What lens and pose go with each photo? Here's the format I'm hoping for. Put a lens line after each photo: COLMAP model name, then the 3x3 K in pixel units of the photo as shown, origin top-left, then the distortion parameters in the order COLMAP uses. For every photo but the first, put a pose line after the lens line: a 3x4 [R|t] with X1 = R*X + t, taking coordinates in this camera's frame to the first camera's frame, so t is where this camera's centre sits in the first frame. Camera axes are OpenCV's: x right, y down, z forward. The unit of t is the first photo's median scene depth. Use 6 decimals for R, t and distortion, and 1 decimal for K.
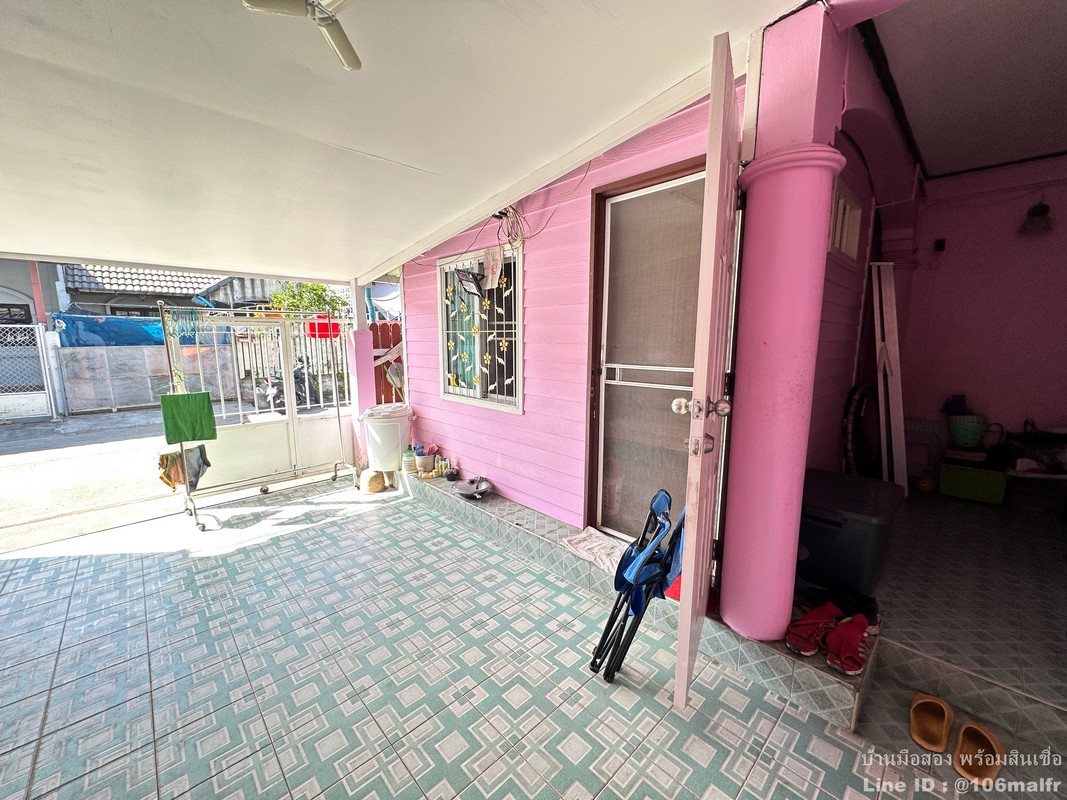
lens RADIAL K [[427.4, 0, 534.1], [0, 427.4, 400.5], [0, 0, 1]] dist [-0.000217, -0.000026]
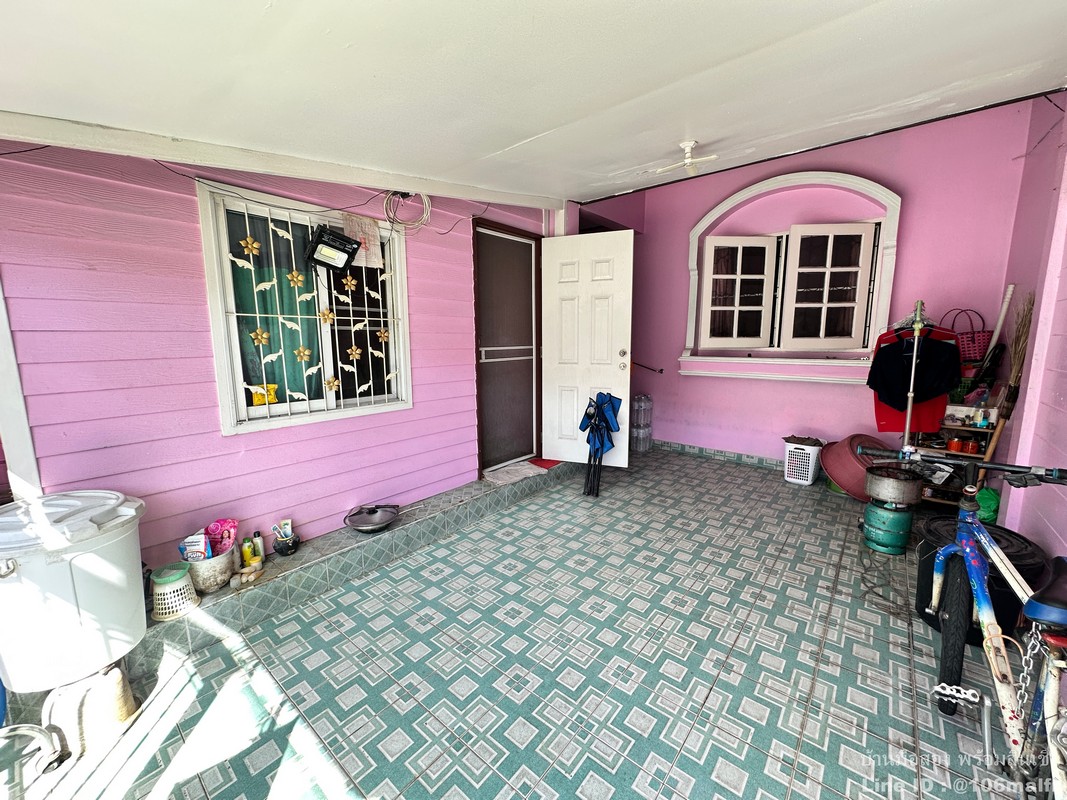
lens RADIAL K [[427.4, 0, 535.0], [0, 427.4, 399.5], [0, 0, 1]] dist [-0.000217, -0.000026]
pose [[-0.117412, -0.147635, 0.982048, -0.945219], [0.148269, 0.975198, 0.164332, -0.095675], [-0.981952, 0.164902, -0.092610, 0.769177]]
